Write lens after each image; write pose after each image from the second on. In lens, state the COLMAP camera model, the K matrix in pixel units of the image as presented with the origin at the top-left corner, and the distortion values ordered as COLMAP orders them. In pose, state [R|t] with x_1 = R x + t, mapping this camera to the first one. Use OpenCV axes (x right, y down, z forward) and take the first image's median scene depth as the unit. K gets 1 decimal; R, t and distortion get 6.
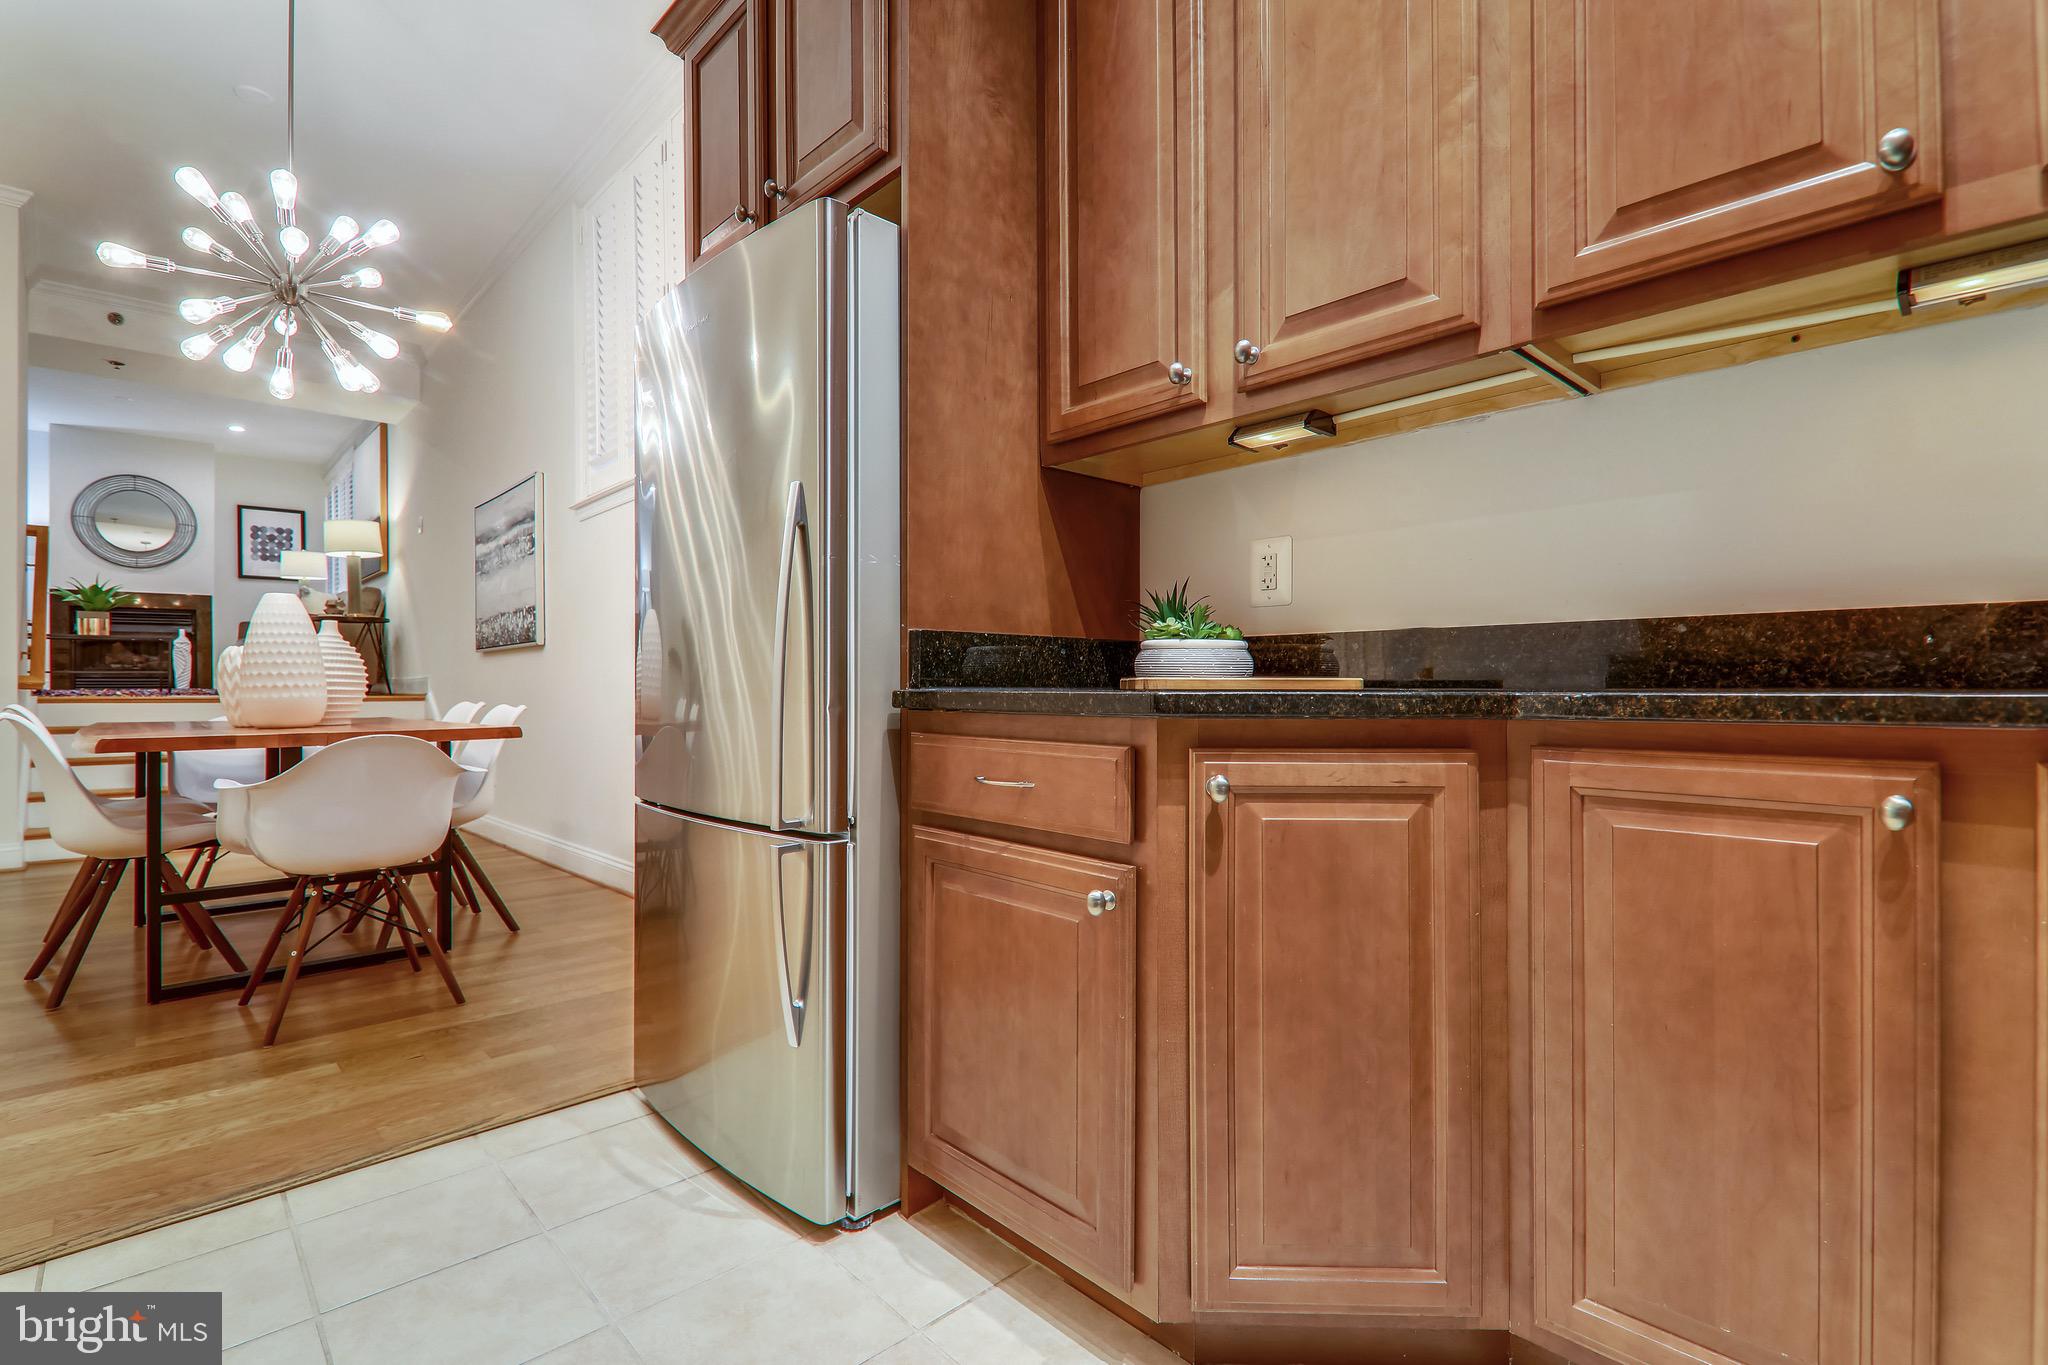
lens RADIAL K [[954.1, 0, 1024.0], [0, 954.1, 682.5], [0, 0, 1]] dist [0.021141, -0.013945]
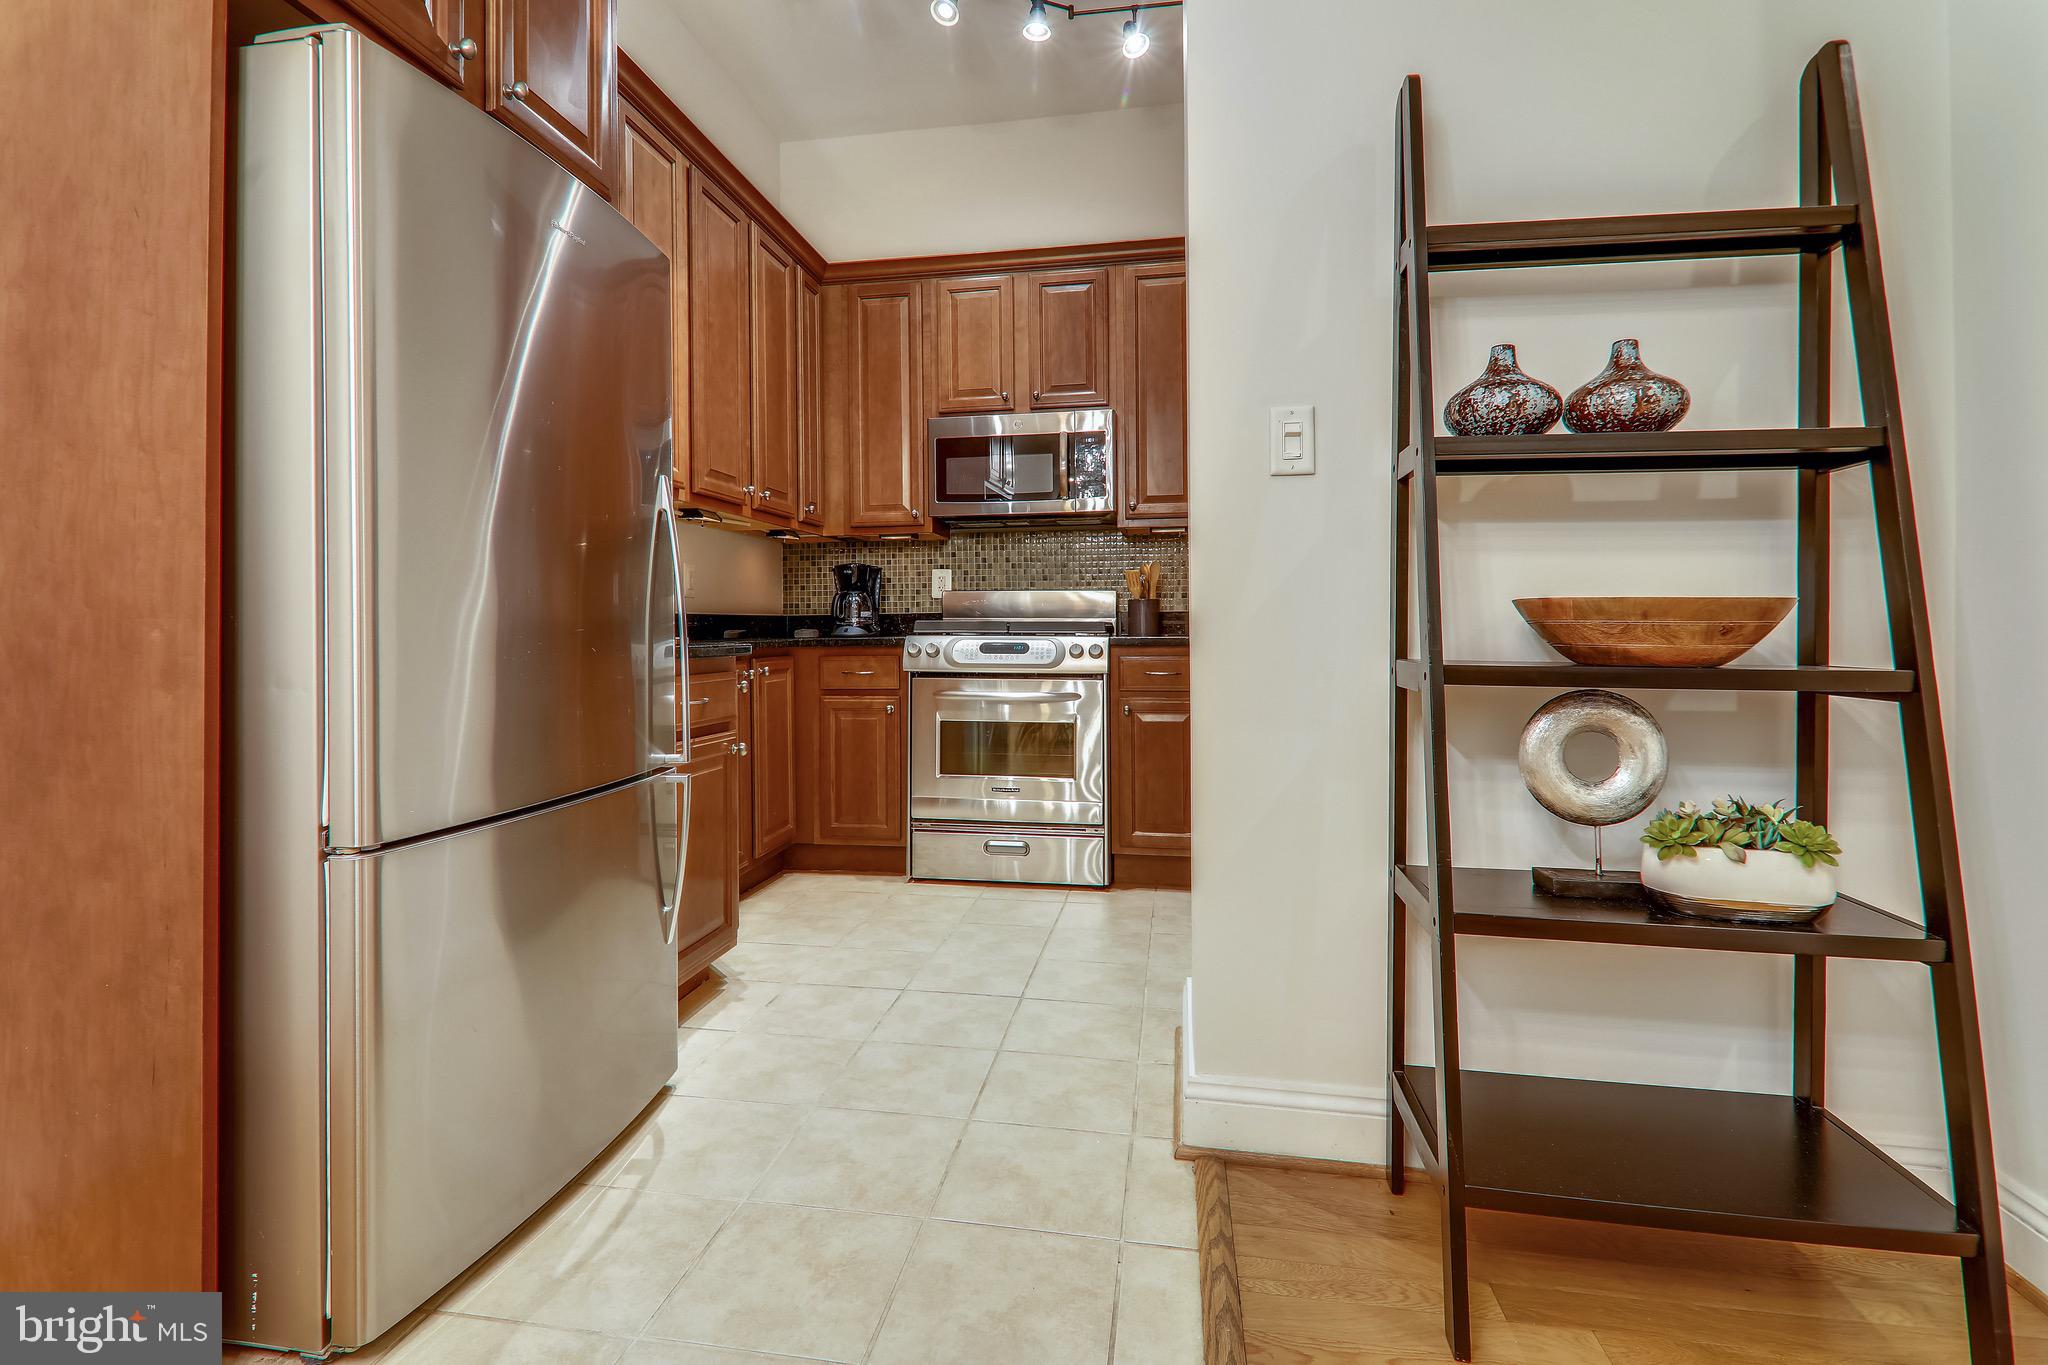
lens RADIAL K [[953.8, 0, 1018.9], [0, 953.8, 625.5], [0, 0, 1]] dist [0.019365, -0.000073]
pose [[-0.616979, 0.008836, 0.786930, -0.427924], [0.004473, 0.999960, -0.007721, -0.002976], [-0.786967, -0.001244, -0.616994, 0.407835]]
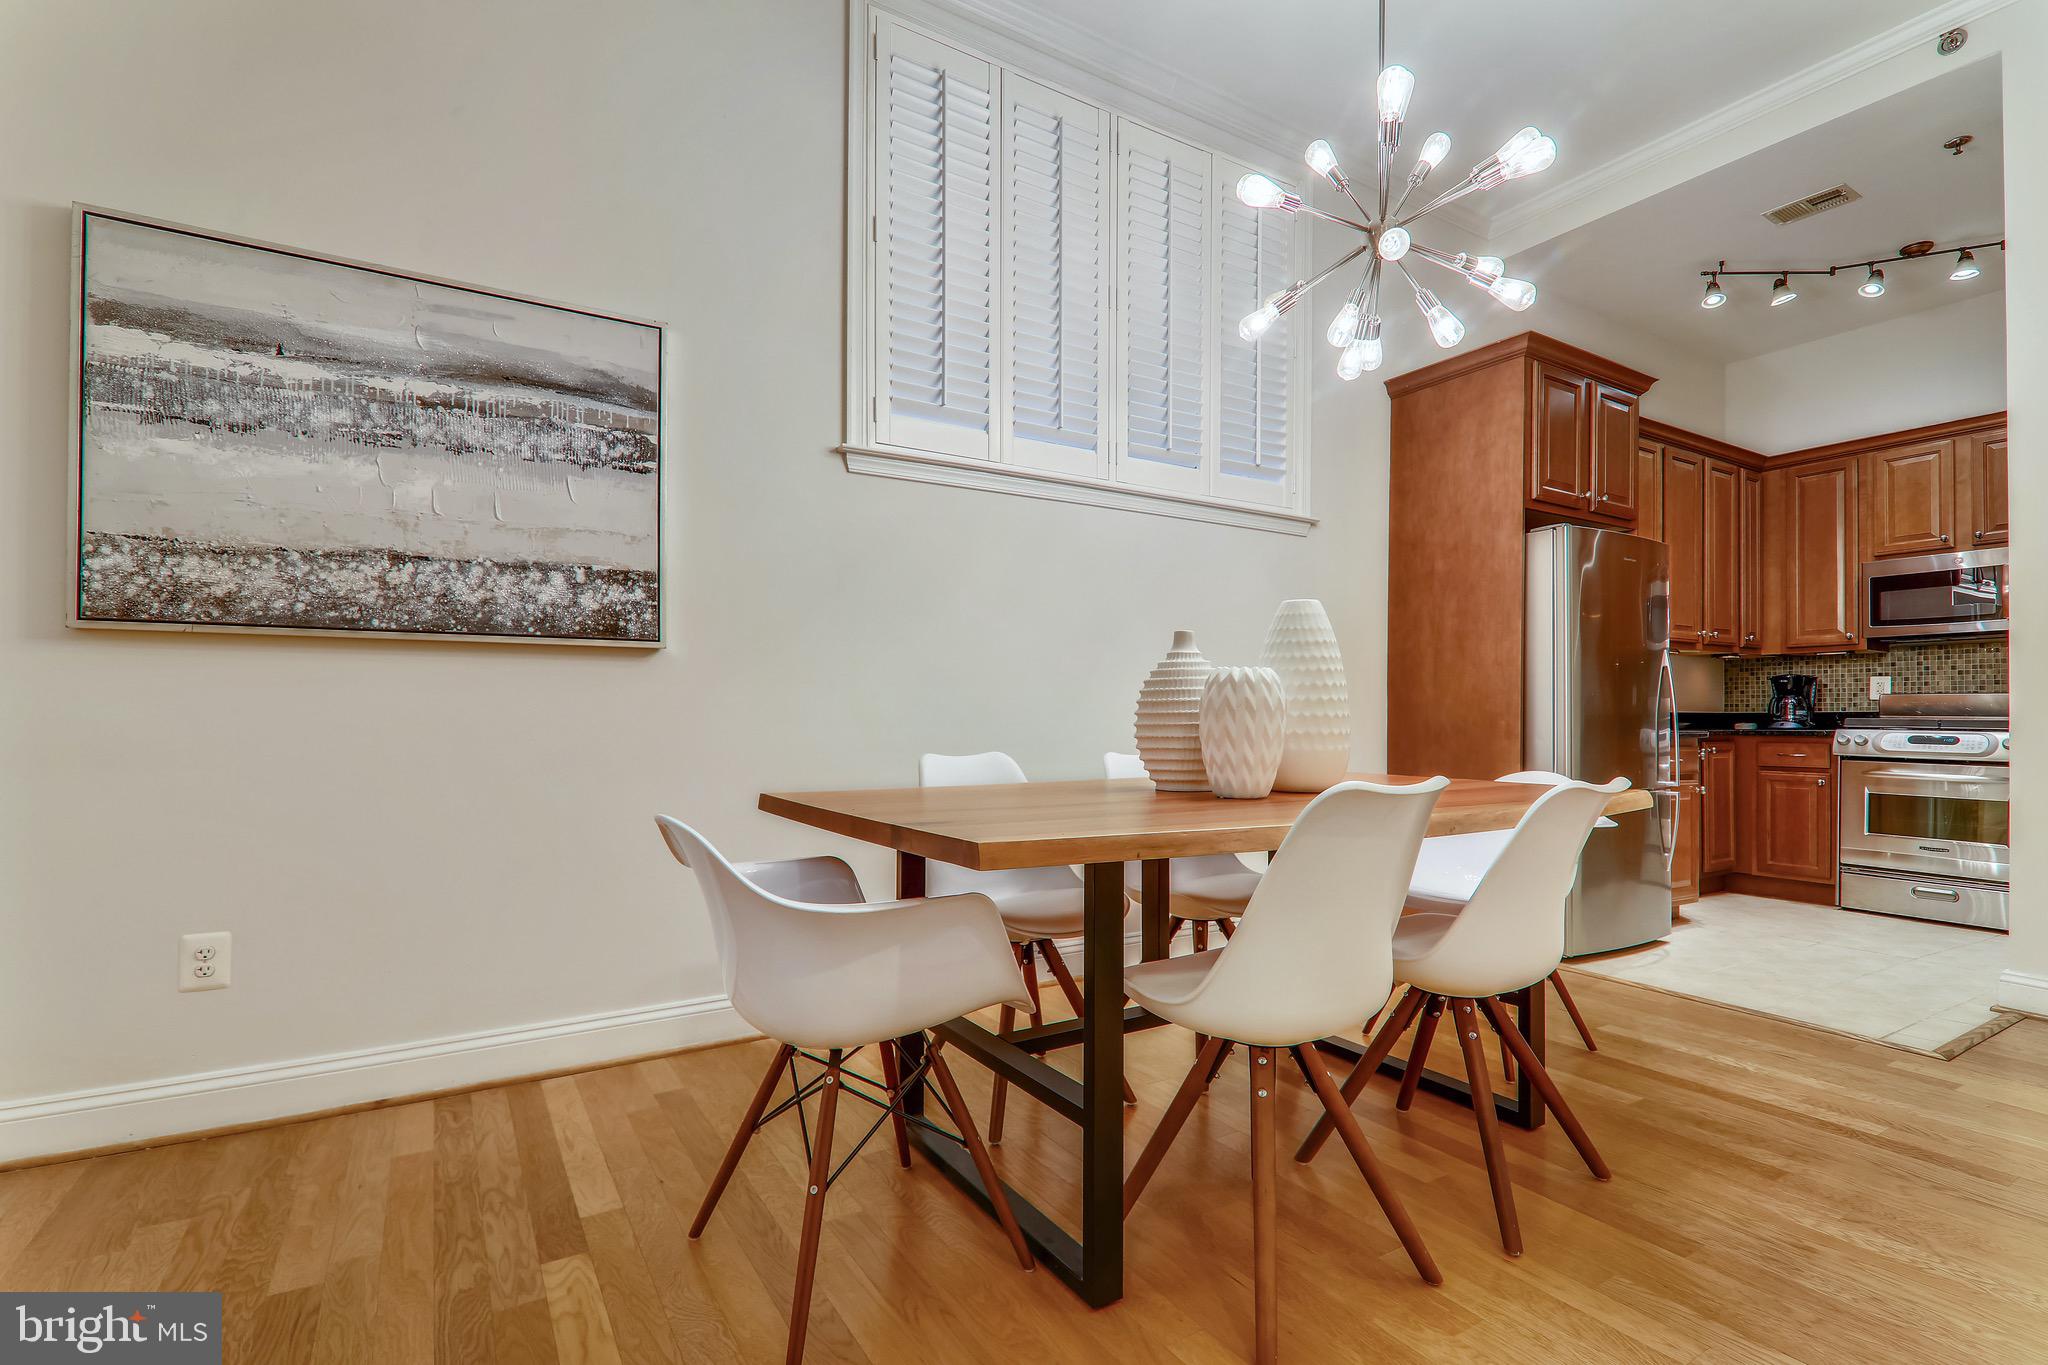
lens RADIAL K [[943.4, 0, 1015.1], [0, 943.4, 709.0], [0, 0, 1]] dist [0.021894, -0.014171]
pose [[0.203275, 0.011558, 0.979054, -0.894583], [-0.012116, 0.999883, -0.009288, -0.002569], [-0.979047, -0.009974, 0.203391, 0.637097]]
